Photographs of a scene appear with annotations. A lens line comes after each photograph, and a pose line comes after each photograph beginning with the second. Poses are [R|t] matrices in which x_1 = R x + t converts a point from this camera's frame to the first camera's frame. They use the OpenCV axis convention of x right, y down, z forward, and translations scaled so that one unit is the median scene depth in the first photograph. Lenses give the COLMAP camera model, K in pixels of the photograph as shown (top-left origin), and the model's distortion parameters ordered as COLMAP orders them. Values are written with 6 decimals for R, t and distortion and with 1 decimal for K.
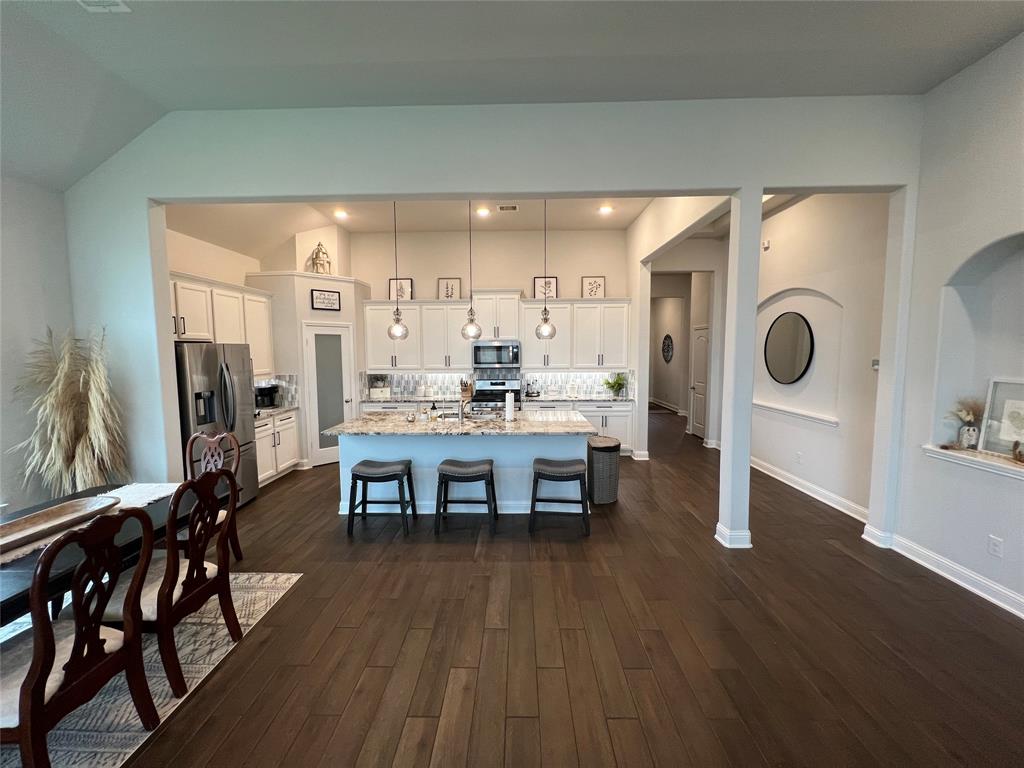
lens RADIAL K [[410.4, 0, 511.4], [0, 410.4, 382.1], [0, 0, 1]] dist [-0.001529, 0.000352]
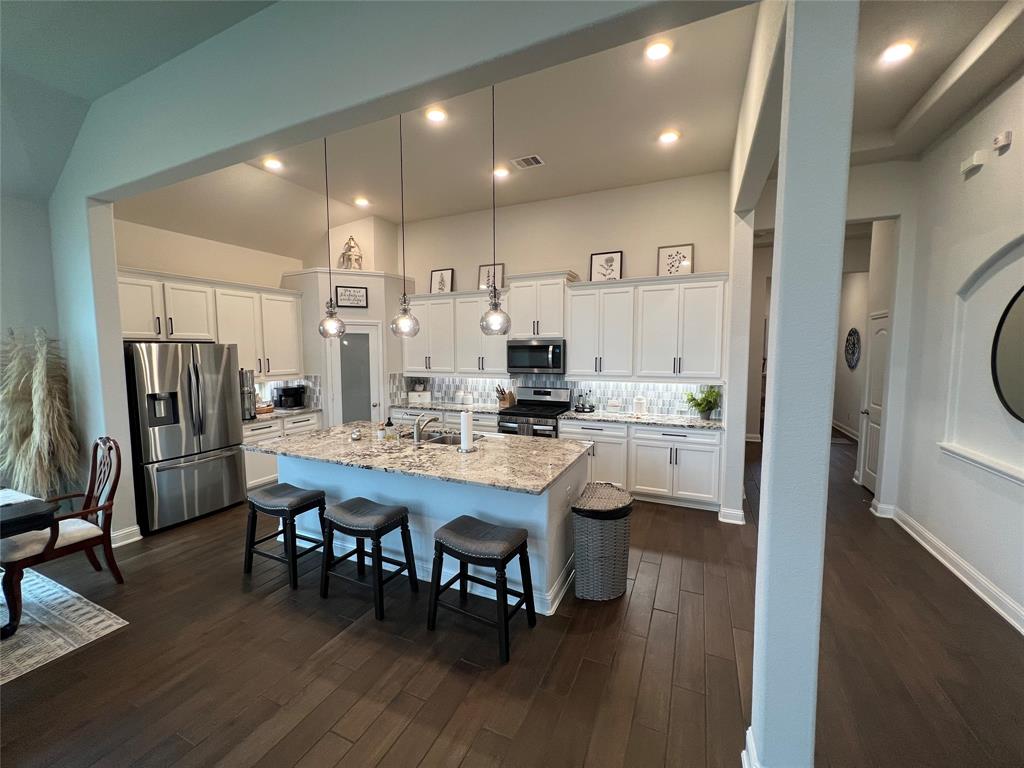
lens RADIAL K [[410.4, 0, 511.4], [0, 410.4, 382.1], [0, 0, 1]] dist [-0.001529, 0.000352]
pose [[0.915793, 0.034245, -0.400188, 0.261418], [-0.033427, 0.999400, 0.009026, -0.025289], [0.400257, 0.005111, 0.916389, 0.283245]]
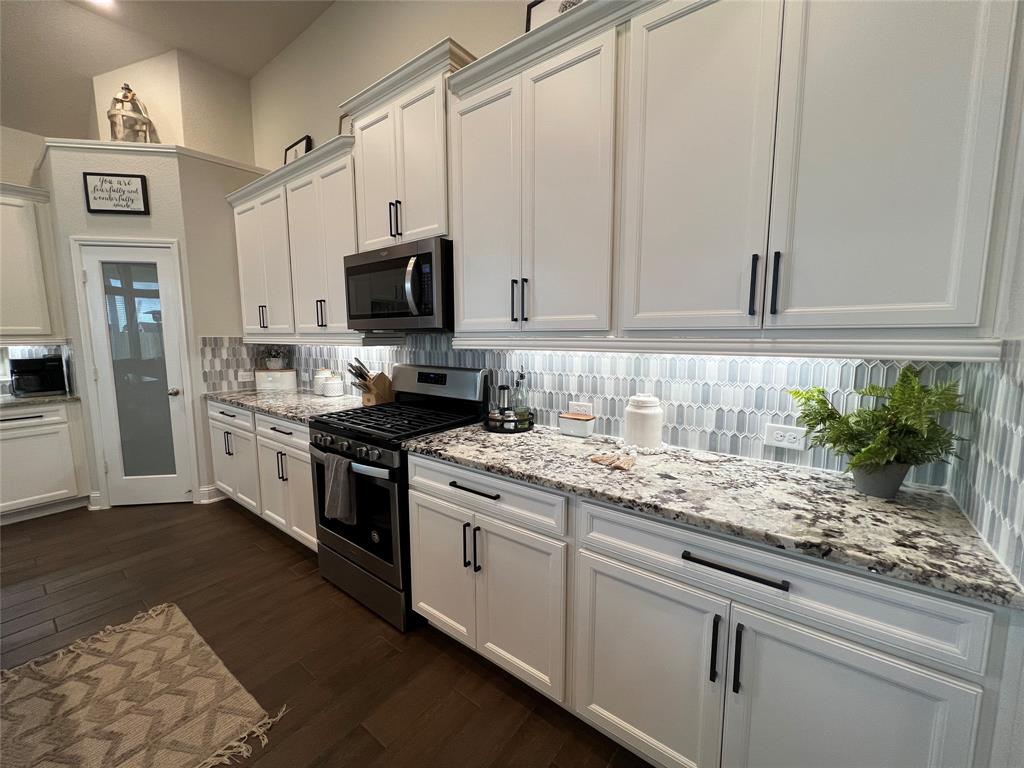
lens RADIAL K [[410.4, 0, 511.4], [0, 410.4, 382.1], [0, 0, 1]] dist [-0.001529, 0.000352]
pose [[0.805081, 0.073438, -0.588601, 0.258581], [-0.047546, 0.997103, 0.059371, -0.019010], [0.591256, -0.019813, 0.806241, 0.863990]]
